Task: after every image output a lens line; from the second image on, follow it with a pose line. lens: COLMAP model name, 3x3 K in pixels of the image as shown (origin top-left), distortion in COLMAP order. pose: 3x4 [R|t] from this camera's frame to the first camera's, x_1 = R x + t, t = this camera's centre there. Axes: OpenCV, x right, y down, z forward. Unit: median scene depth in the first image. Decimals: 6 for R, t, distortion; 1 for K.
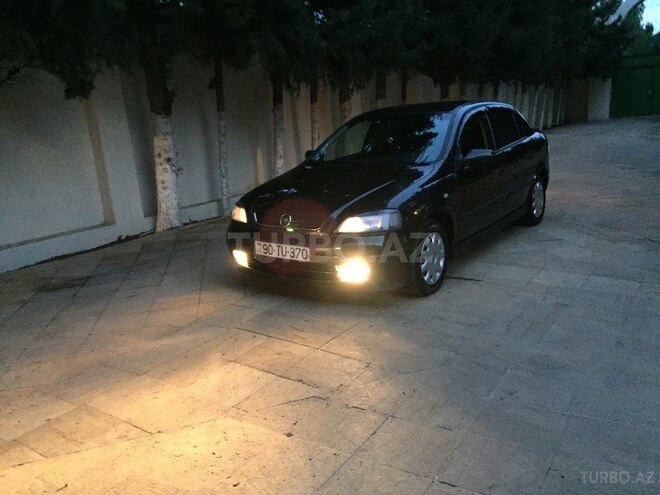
lens RADIAL K [[566.9, 0, 329.7], [0, 566.9, 248.2], [0, 0, 1]] dist [0.083471, -0.113743]
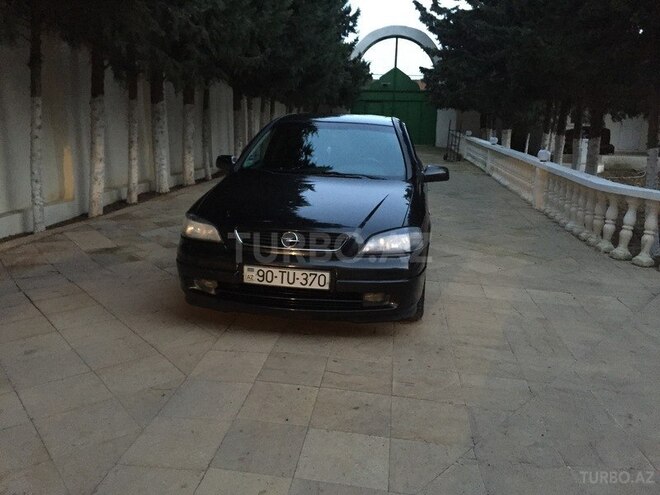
lens RADIAL K [[566.9, 0, 329.8], [0, 566.9, 247.6], [0, 0, 1]] dist [0.083471, -0.113743]
pose [[0.880264, -0.013465, 0.474293, -0.403363], [0.025563, 0.999491, -0.019069, -0.020261], [-0.473795, 0.028910, 0.880161, 0.248637]]
